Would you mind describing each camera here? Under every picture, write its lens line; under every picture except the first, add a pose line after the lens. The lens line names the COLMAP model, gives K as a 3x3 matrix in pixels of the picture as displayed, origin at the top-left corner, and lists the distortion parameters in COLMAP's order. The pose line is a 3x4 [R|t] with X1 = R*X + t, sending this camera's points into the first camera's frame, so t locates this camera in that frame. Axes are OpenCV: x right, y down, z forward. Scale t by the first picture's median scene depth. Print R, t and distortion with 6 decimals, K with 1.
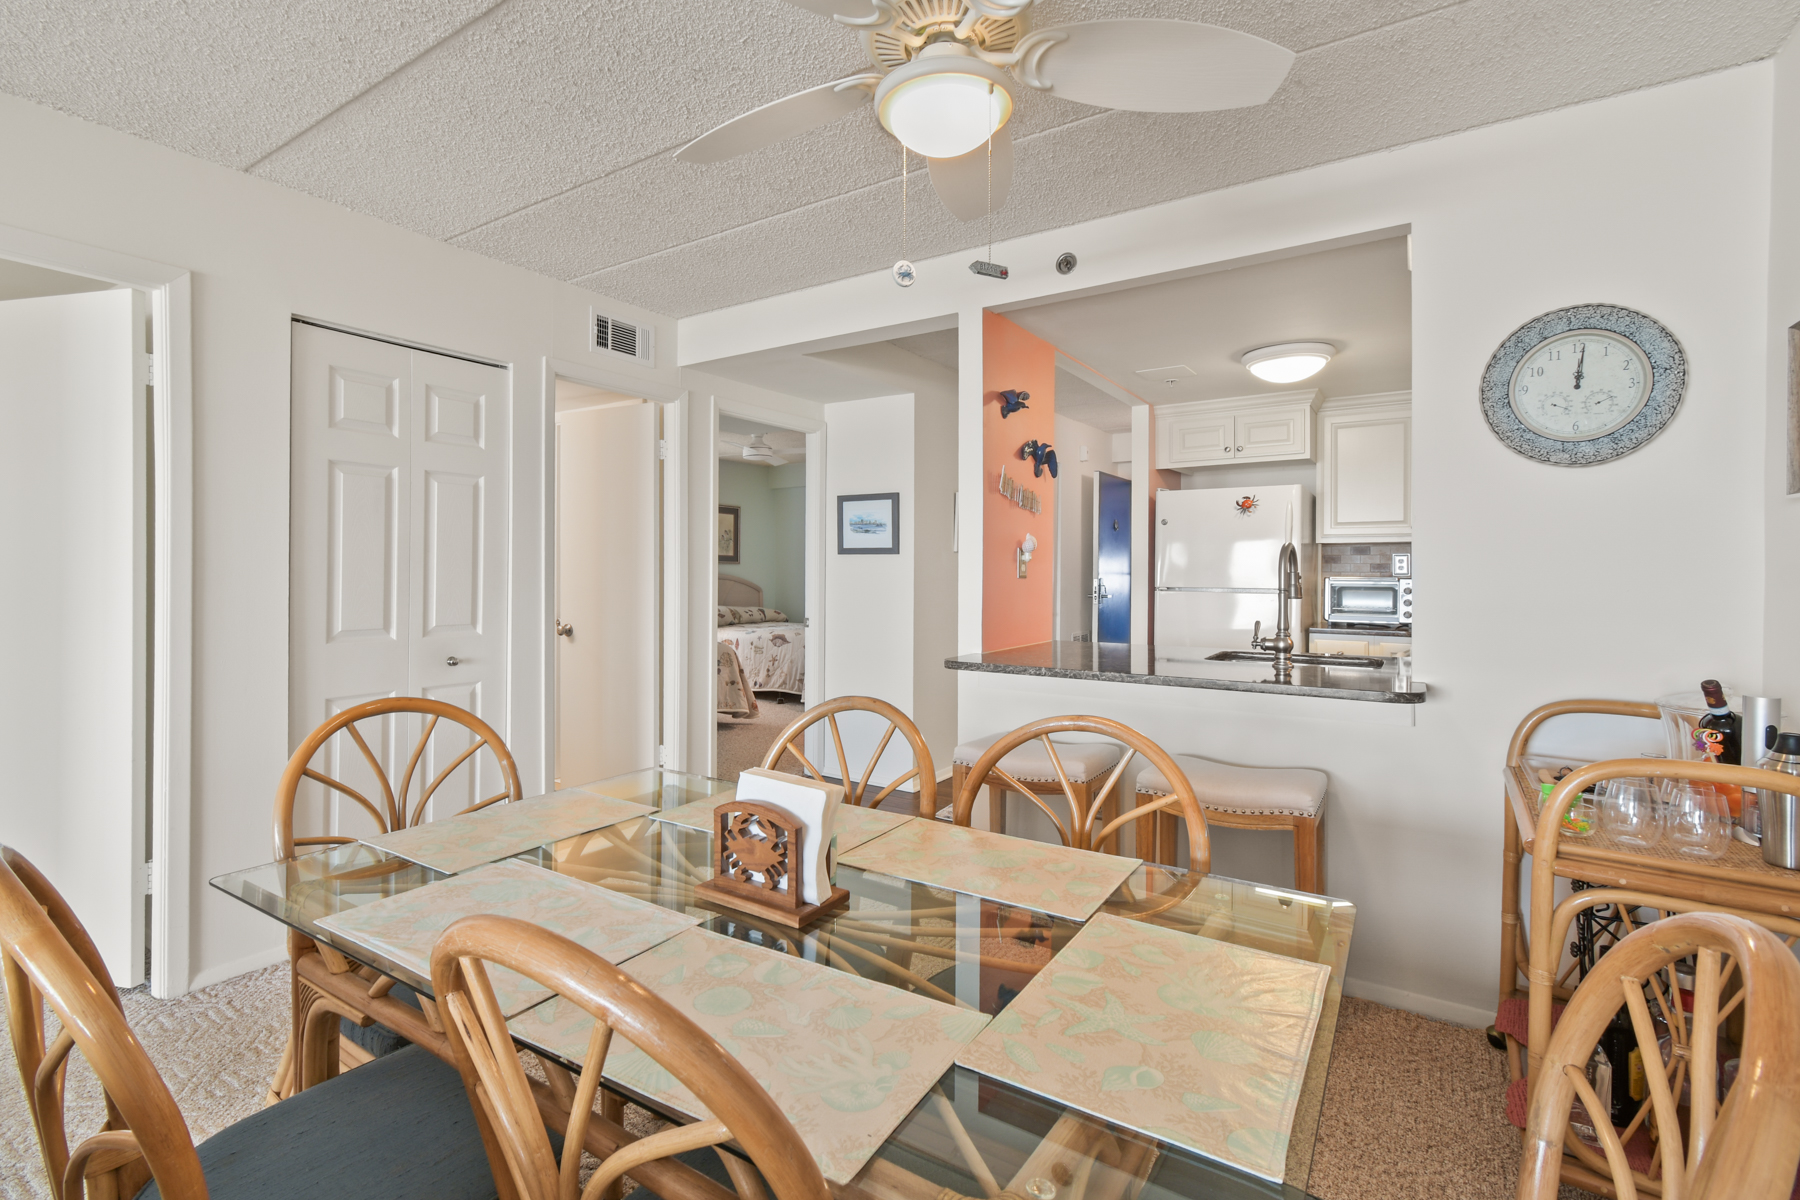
lens RADIAL K [[813.4, 0, 867.6], [0, 813.4, 582.5], [0, 0, 1]] dist [0.004914, -0.002846]
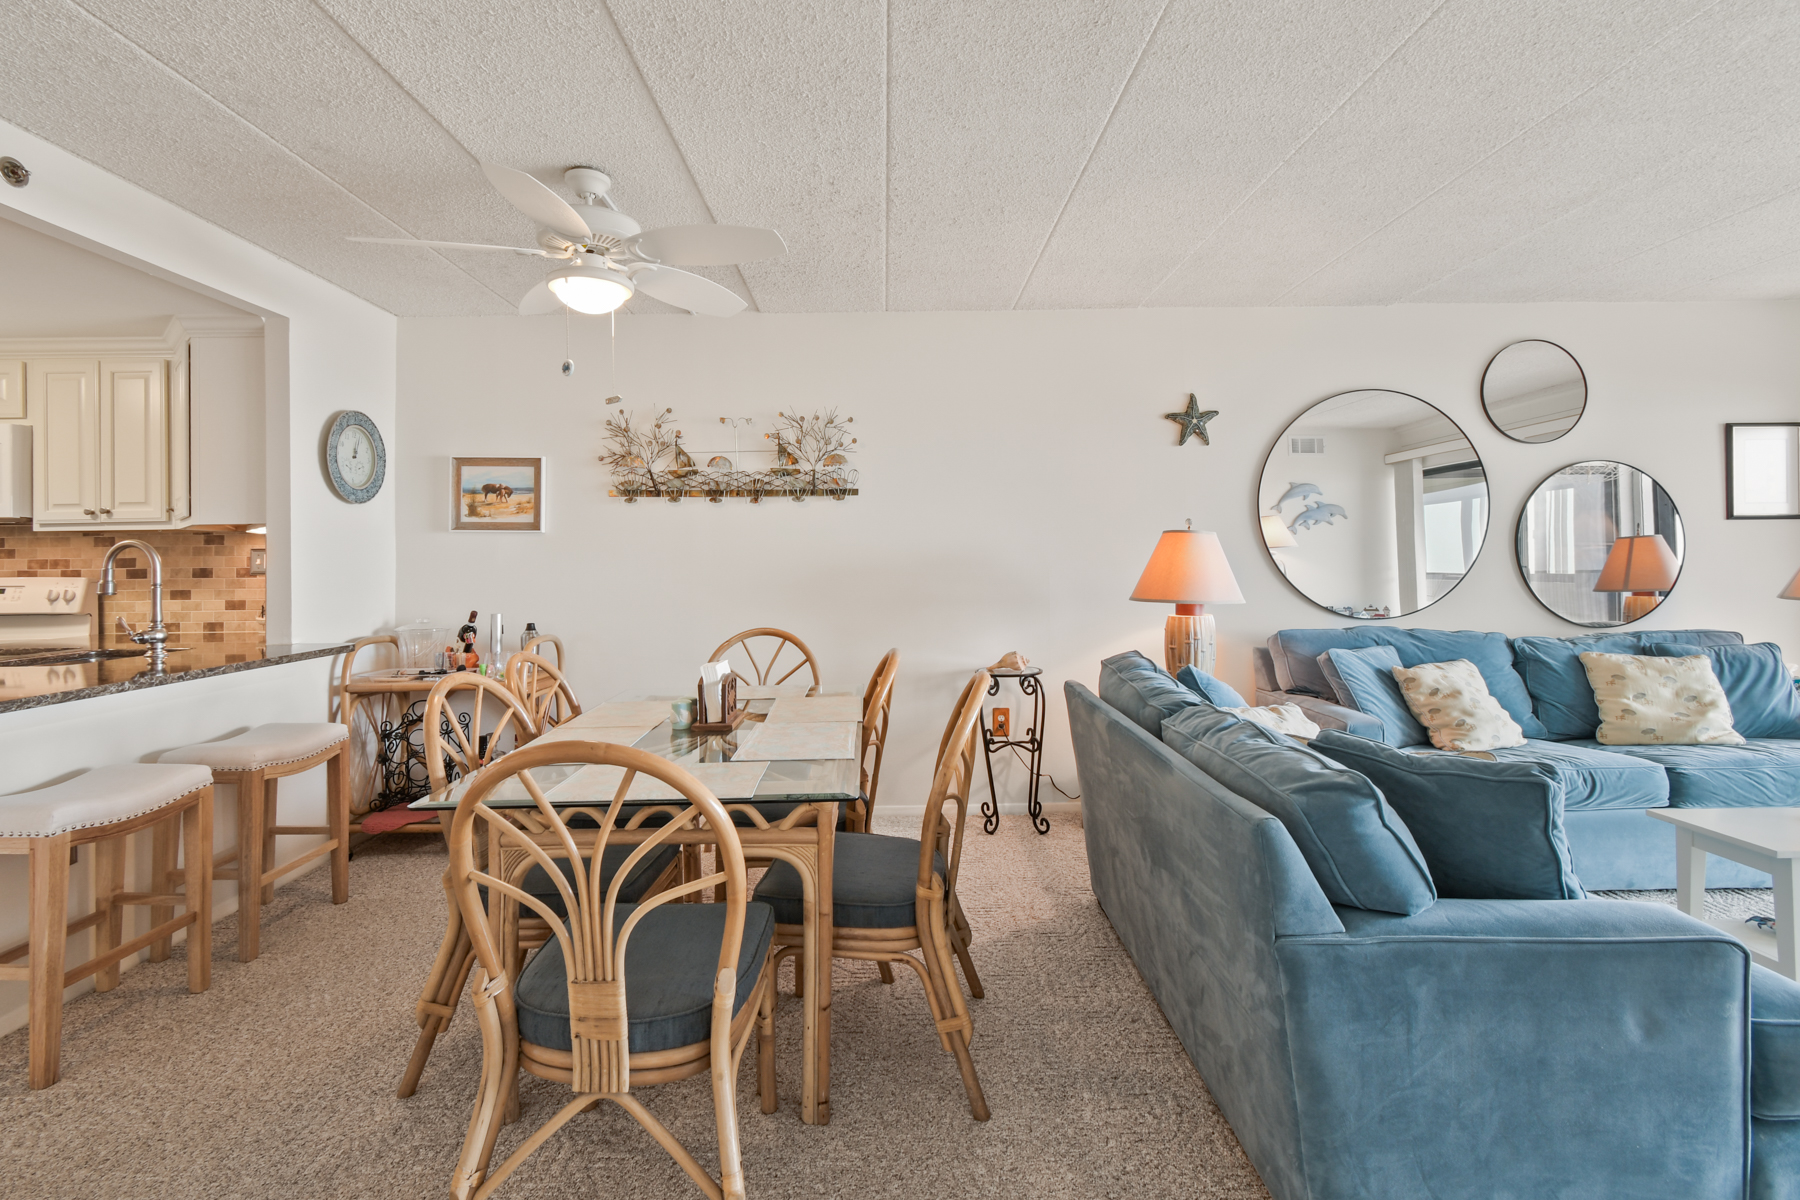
lens RADIAL K [[813.4, 0, 884.2], [0, 813.4, 548.8], [0, 0, 1]] dist [0.004914, -0.002846]
pose [[-0.568230, 0.017243, 0.822689, -0.662021], [0.025633, 0.999666, -0.003247, -0.007199], [-0.822471, 0.019243, -0.568482, 0.593758]]
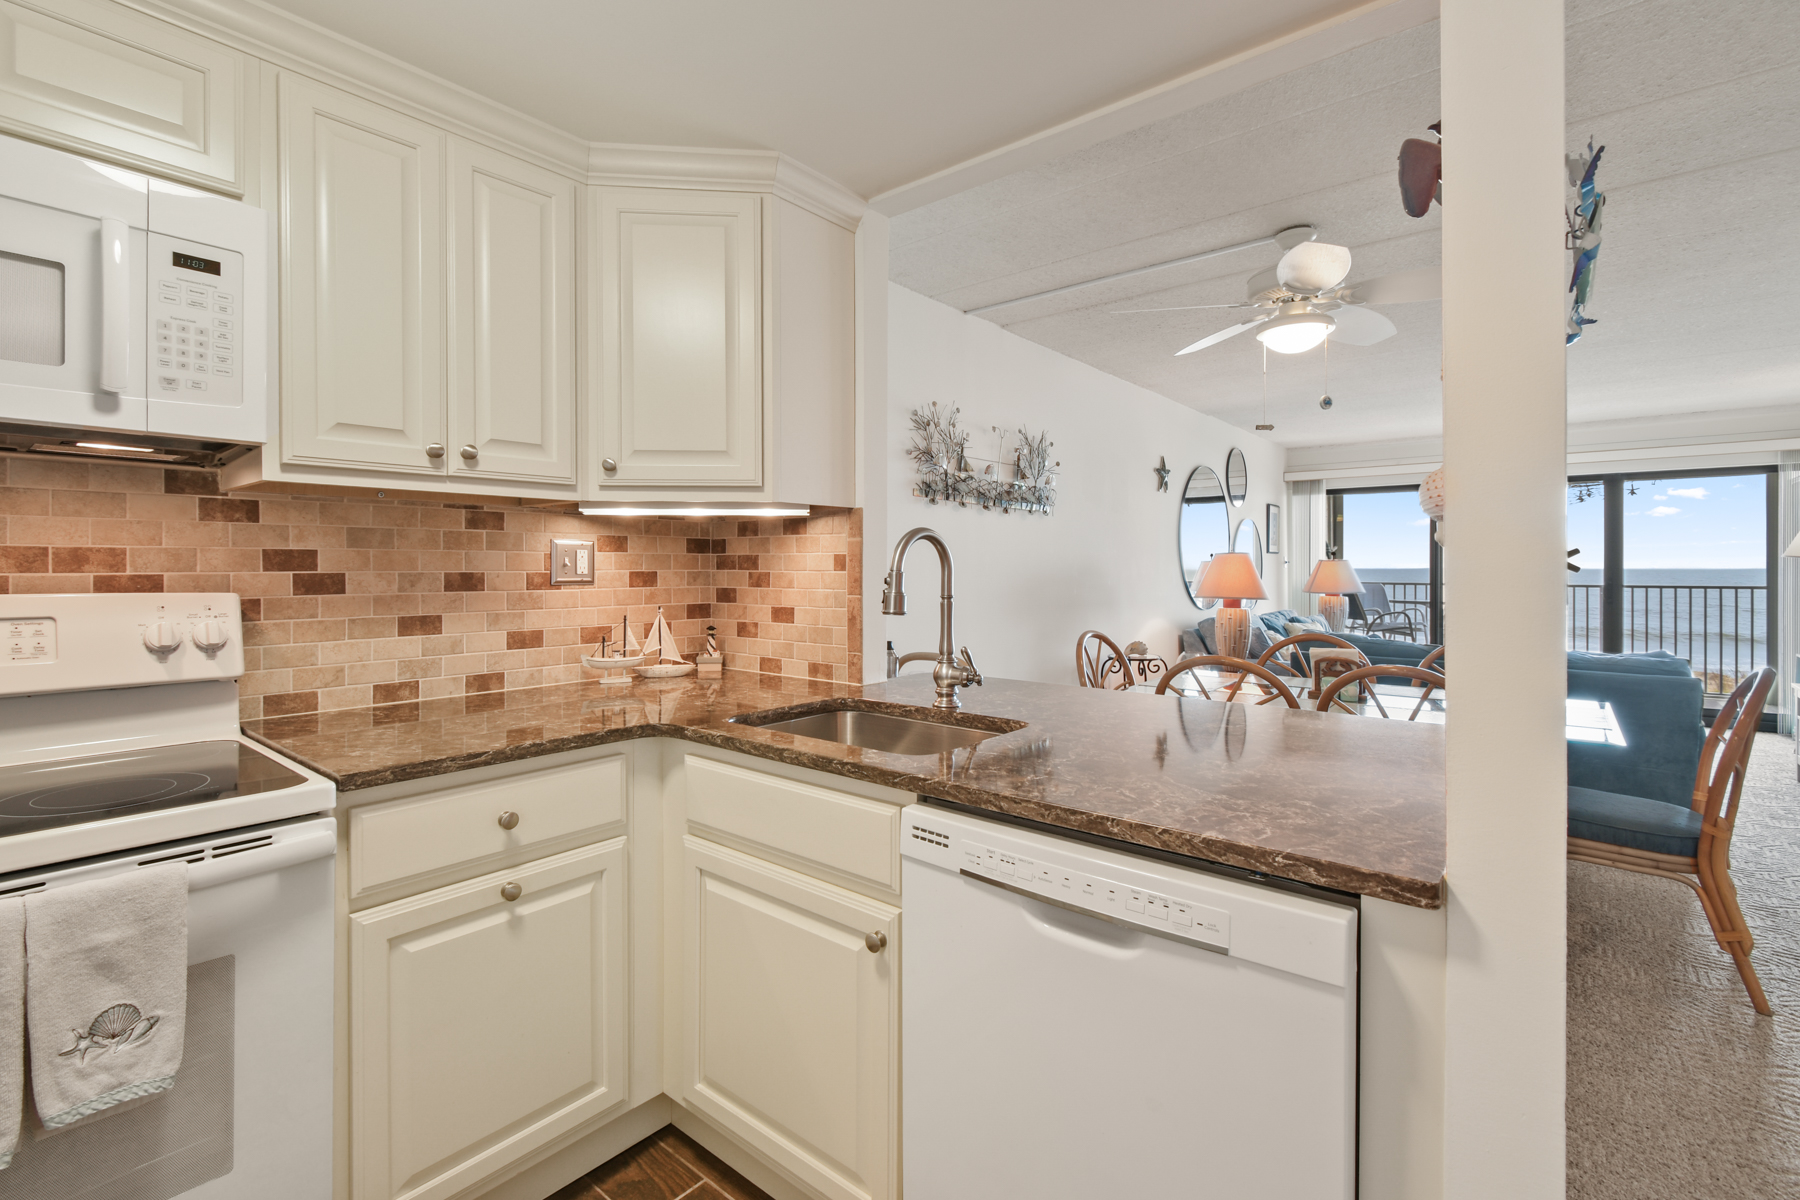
lens RADIAL K [[813.4, 0, 881.8], [0, 813.4, 567.4], [0, 0, 1]] dist [0.004914, -0.002846]
pose [[-0.994468, -0.001143, 0.105030, 0.358360], [0.000719, 0.999843, 0.017686, -0.021315], [-0.105034, 0.017663, -0.994312, 1.236343]]
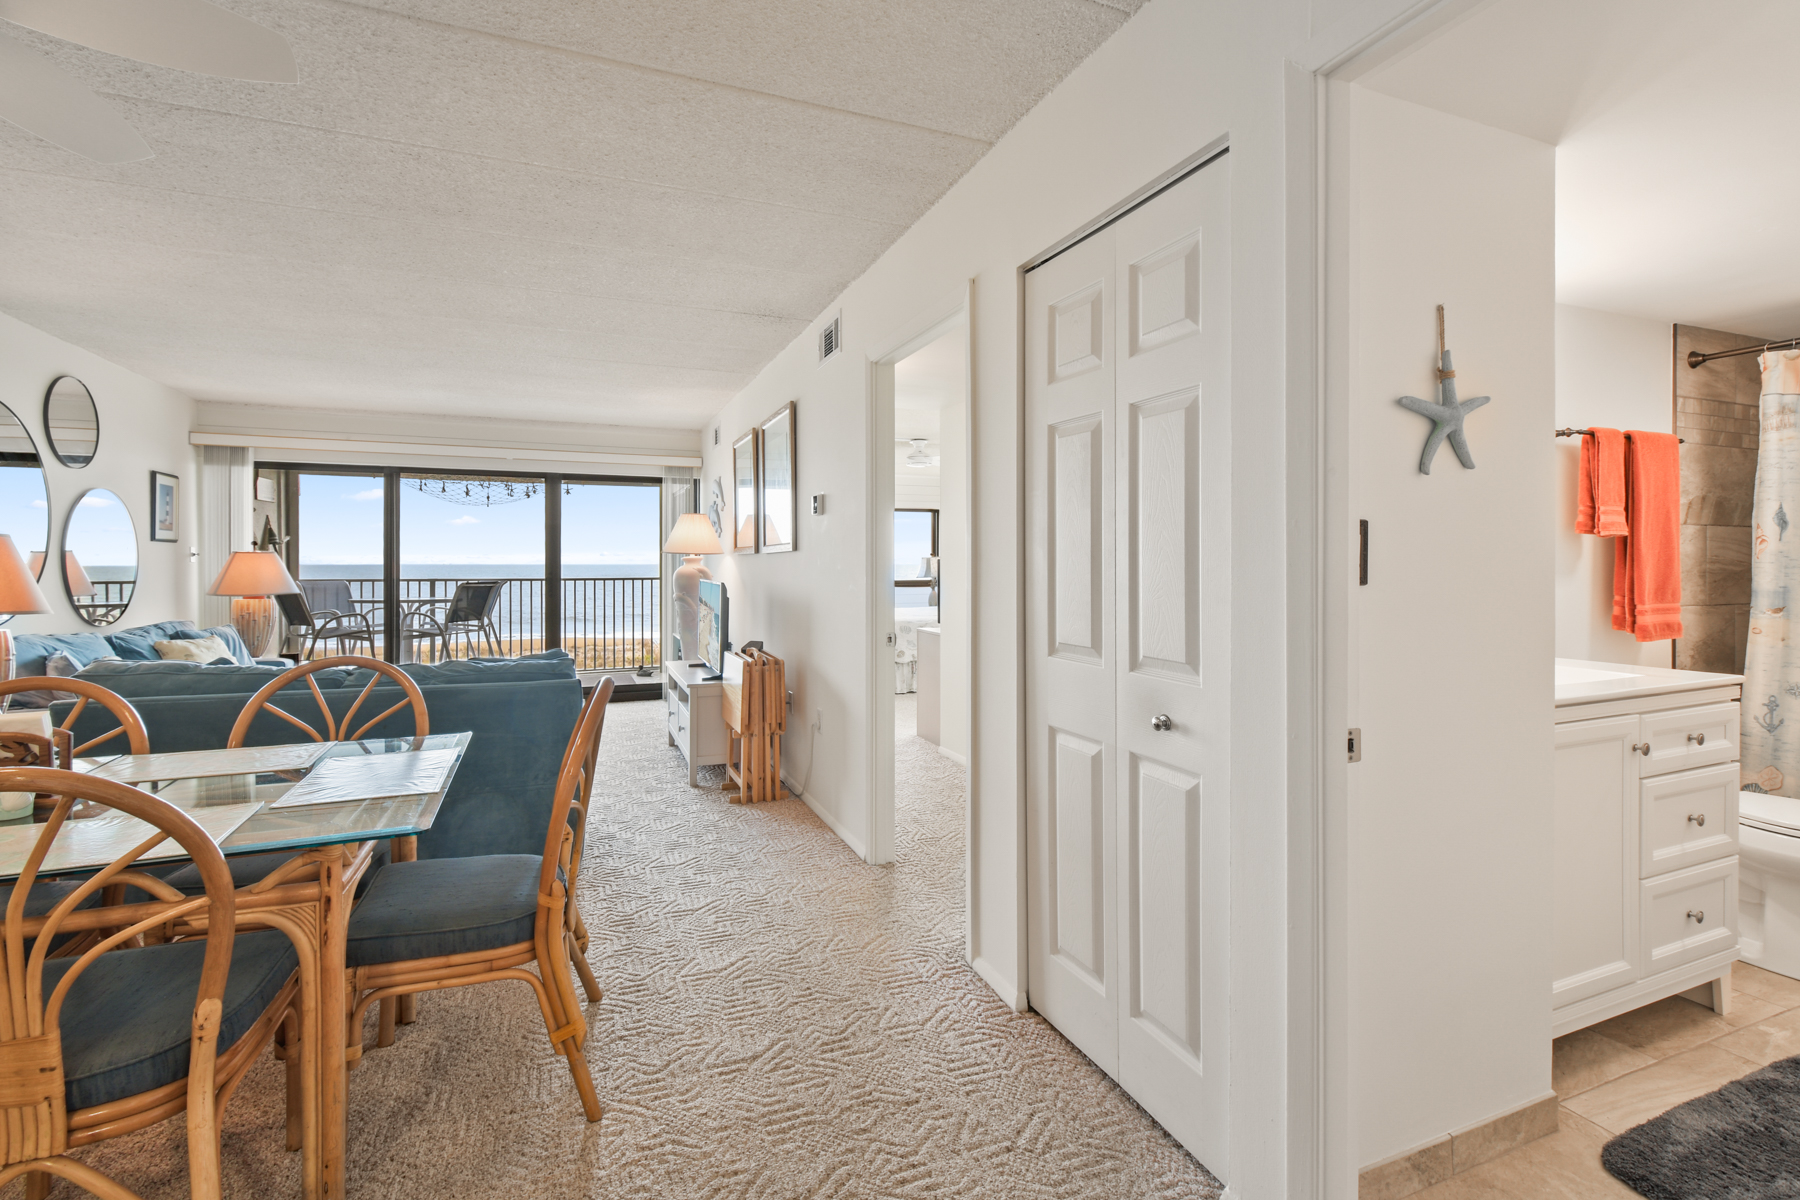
lens RADIAL K [[813.4, 0, 875.6], [0, 813.4, 570.4], [0, 0, 1]] dist [0.004914, -0.002846]
pose [[-0.569802, 0.006120, -0.821759, 0.060608], [-0.014251, 0.999748, 0.017327, -0.011578], [0.821659, 0.021585, -0.569571, 0.966333]]
